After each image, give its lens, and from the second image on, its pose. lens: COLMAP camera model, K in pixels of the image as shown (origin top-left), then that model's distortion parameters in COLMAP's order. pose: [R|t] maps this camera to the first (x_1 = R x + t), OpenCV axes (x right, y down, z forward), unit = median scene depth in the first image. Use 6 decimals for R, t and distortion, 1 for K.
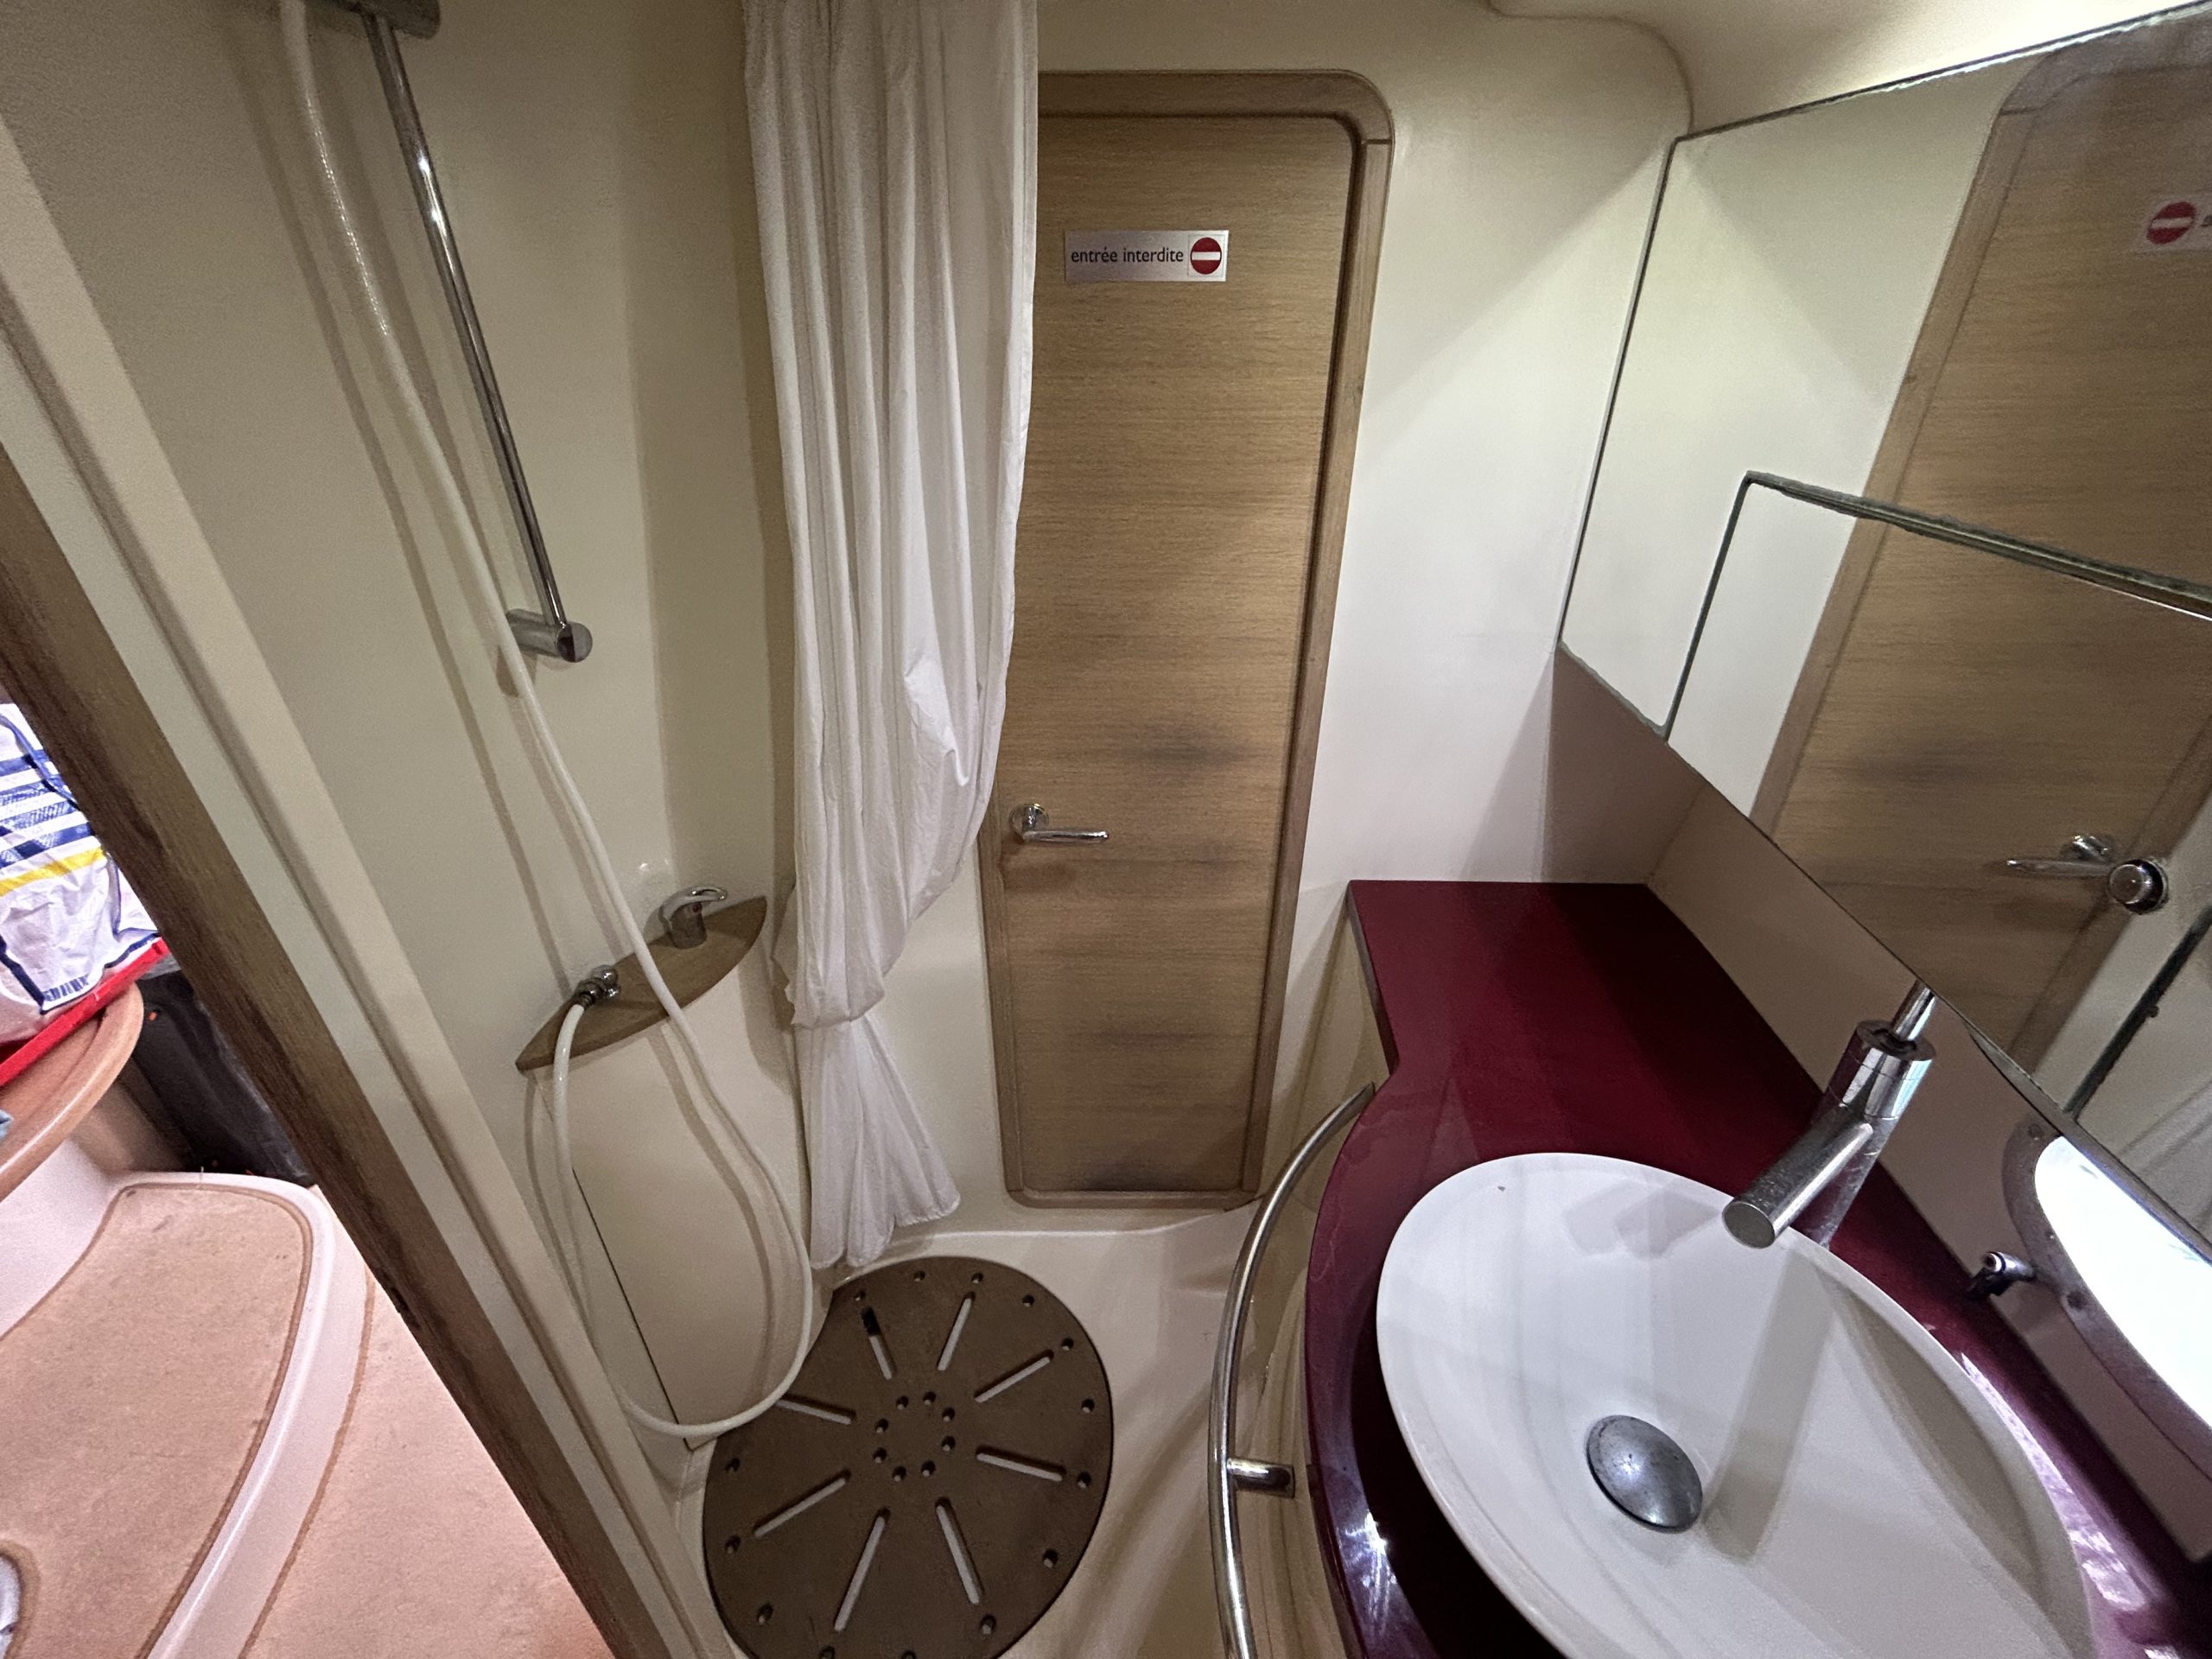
lens RADIAL K [[898.0, 0, 1109.1], [0, 898.0, 828.3], [0, 0, 1]] dist [0.001180, 0.000919]
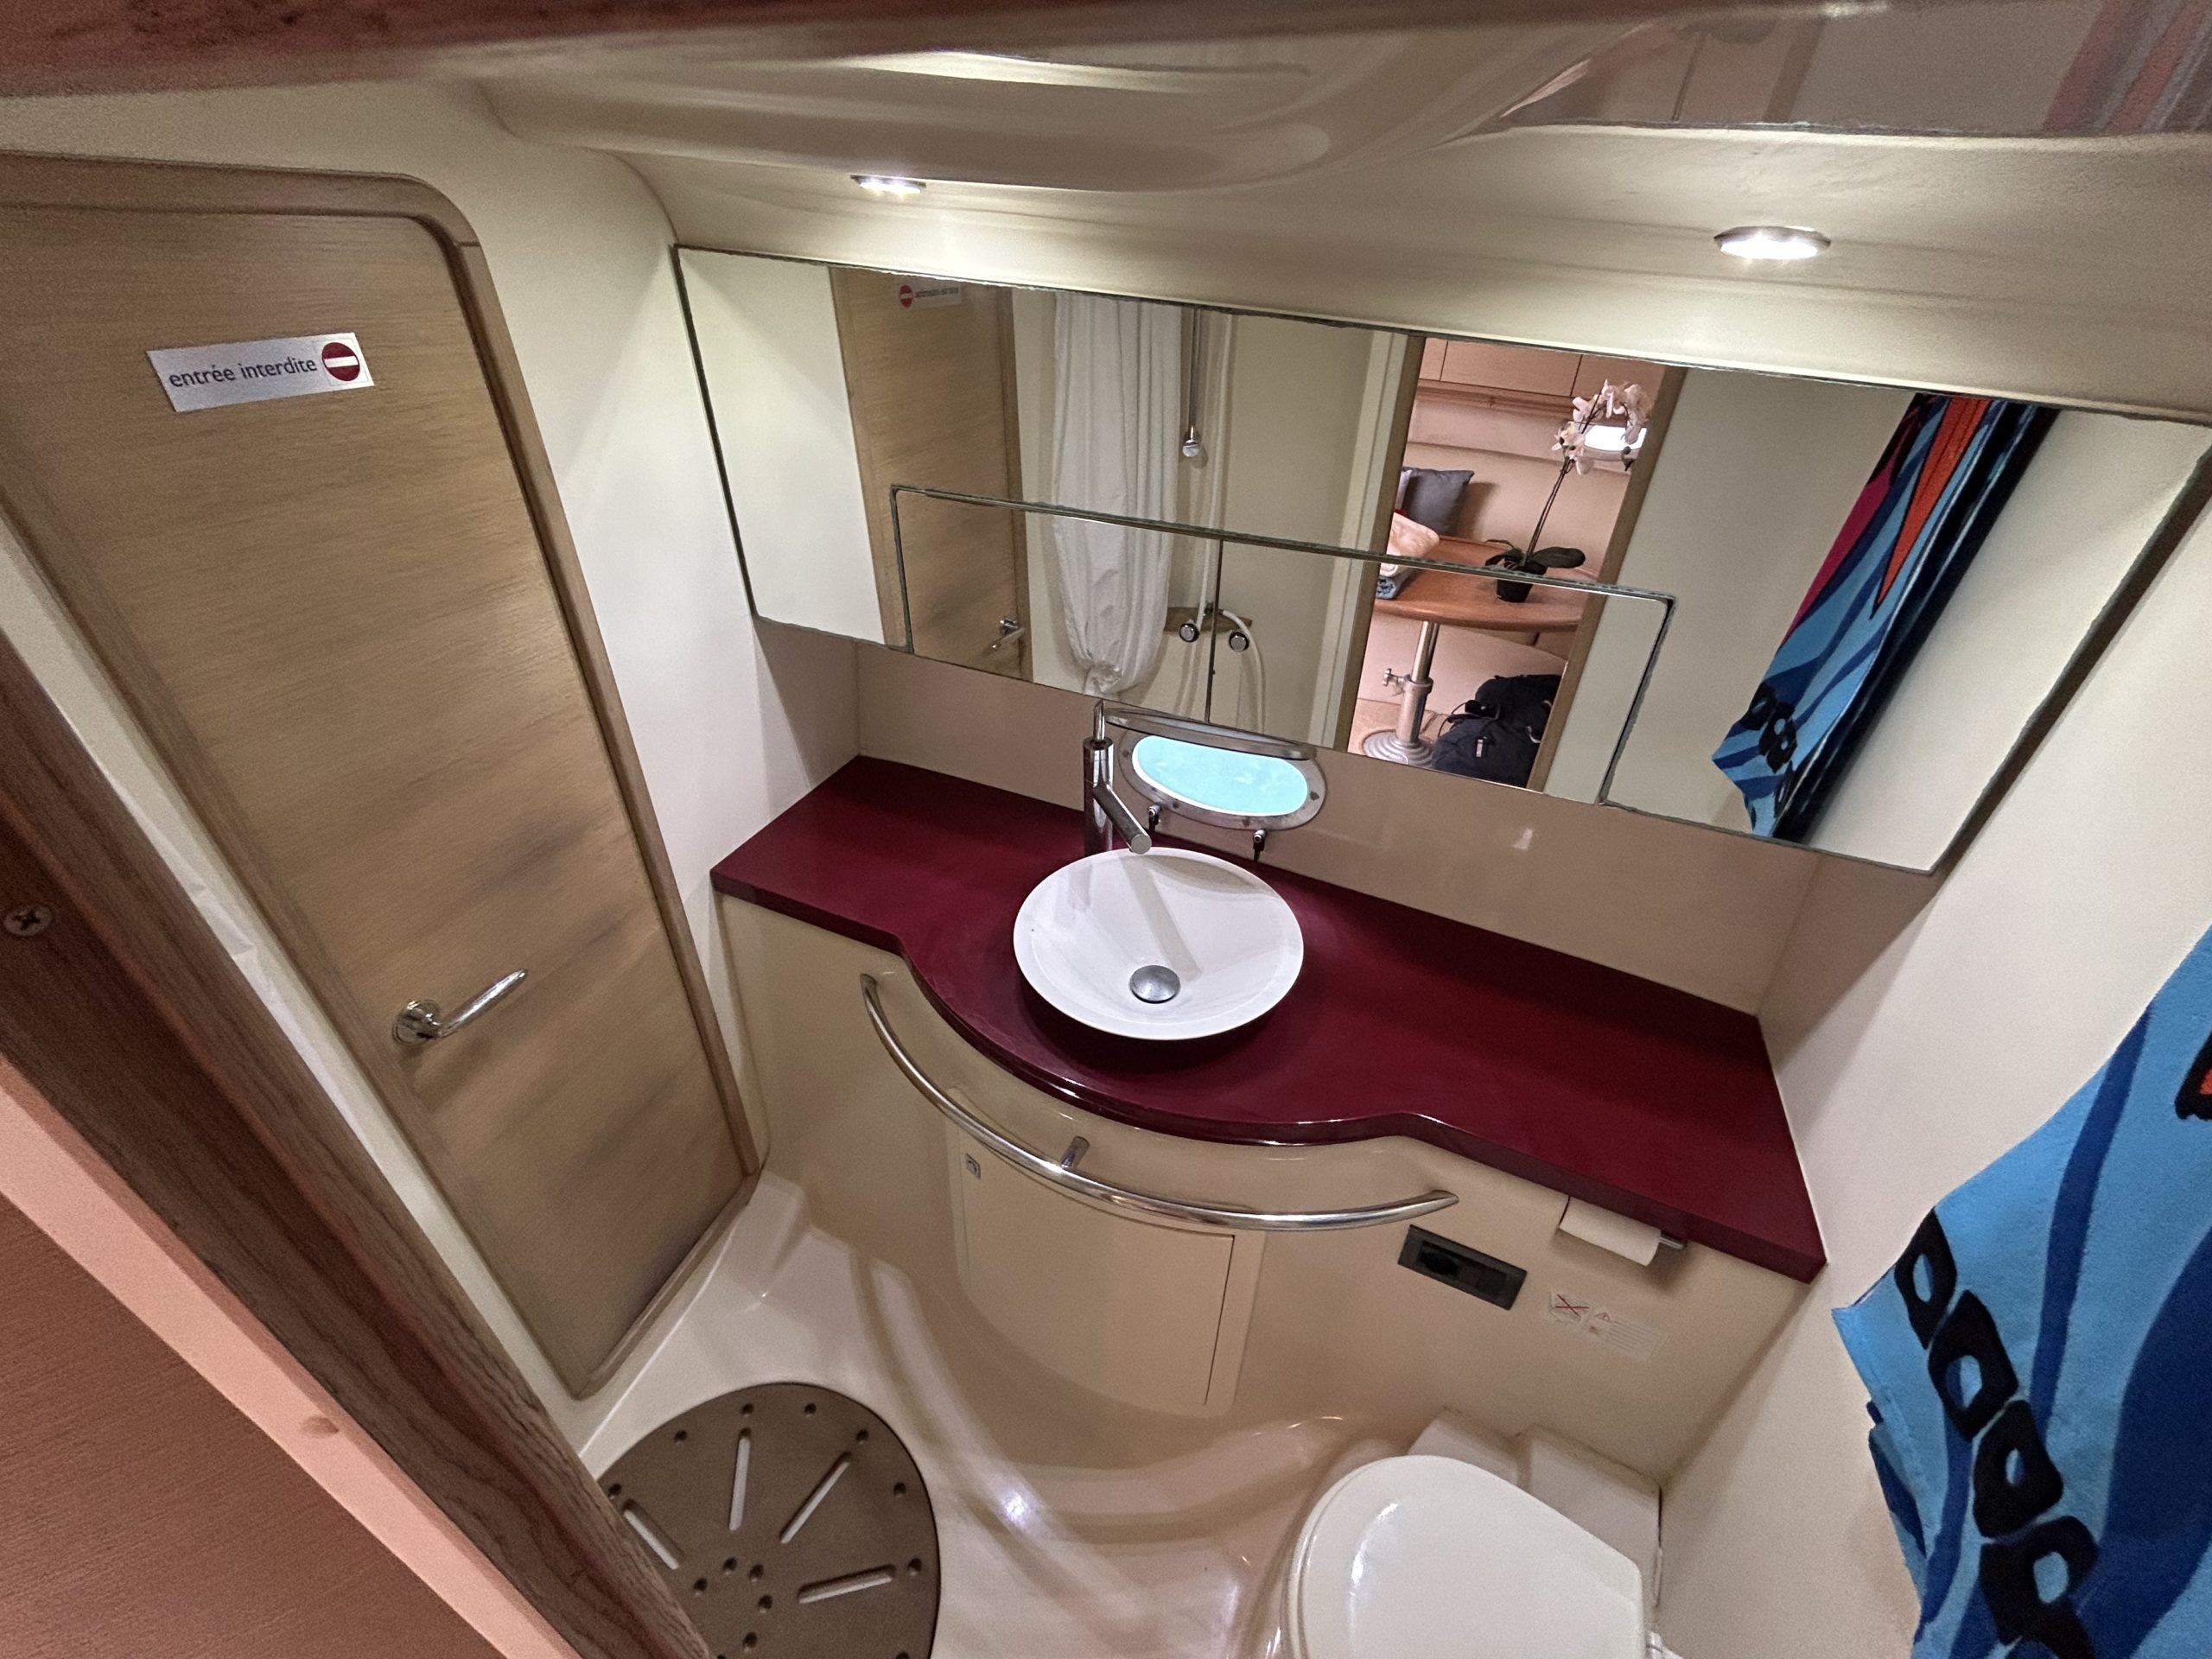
lens RADIAL K [[898.0, 0, 1115.2], [0, 898.0, 826.2], [0, 0, 1]] dist [0.001180, 0.000919]
pose [[0.323637, -0.516474, 0.792789, -0.509825], [0.439185, 0.824151, 0.357619, -0.197845], [-0.838079, 0.232443, 0.493553, 0.006235]]
